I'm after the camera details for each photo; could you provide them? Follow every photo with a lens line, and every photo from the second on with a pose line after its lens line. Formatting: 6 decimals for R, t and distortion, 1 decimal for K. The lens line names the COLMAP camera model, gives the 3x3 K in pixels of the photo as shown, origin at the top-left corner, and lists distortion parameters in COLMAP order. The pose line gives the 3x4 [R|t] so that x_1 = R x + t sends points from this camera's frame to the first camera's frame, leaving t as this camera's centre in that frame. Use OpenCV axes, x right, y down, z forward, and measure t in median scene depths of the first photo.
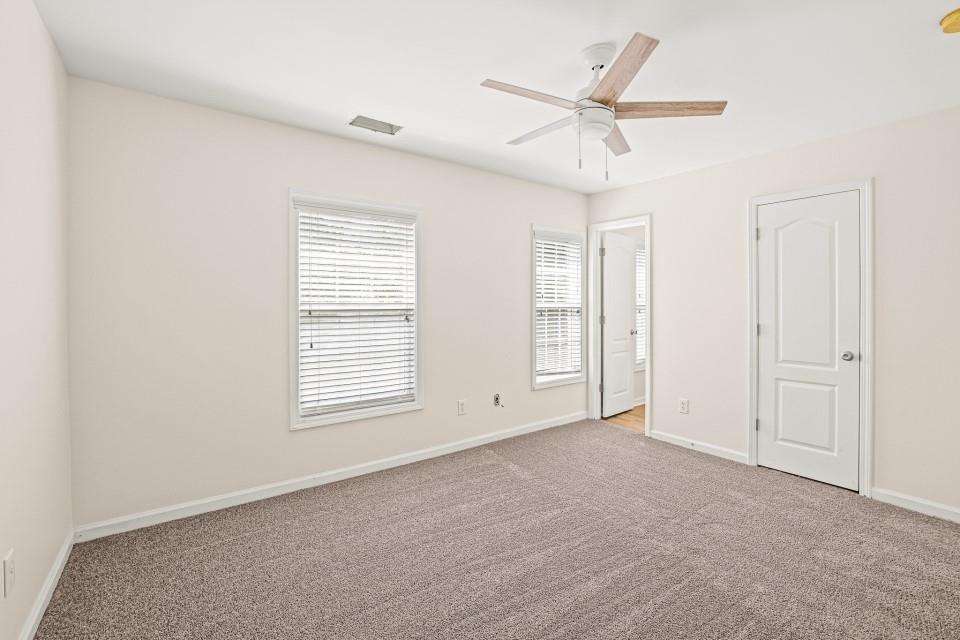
lens RADIAL K [[418.9, 0, 465.5], [0, 418.9, 299.4], [0, 0, 1]] dist [-0.022417, 0.004897]
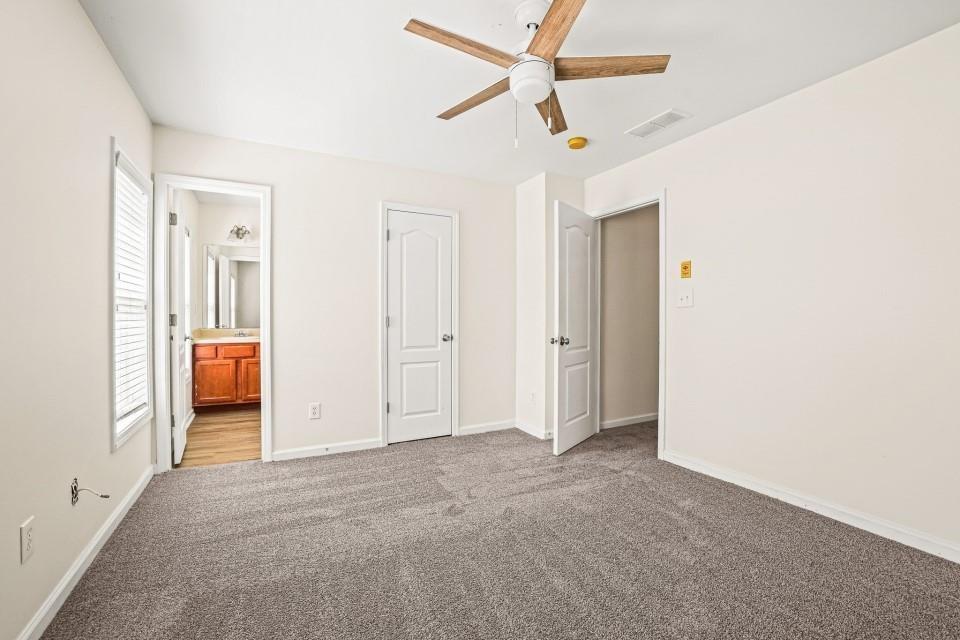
lens RADIAL K [[418.9, 0, 477.6], [0, 418.9, 316.9], [0, 0, 1]] dist [-0.022417, 0.004897]
pose [[0.161536, -0.006866, 0.986843, -0.367186], [-0.004234, 0.999962, 0.007650, 0.051385], [-0.986858, -0.005414, 0.161501, 0.599783]]
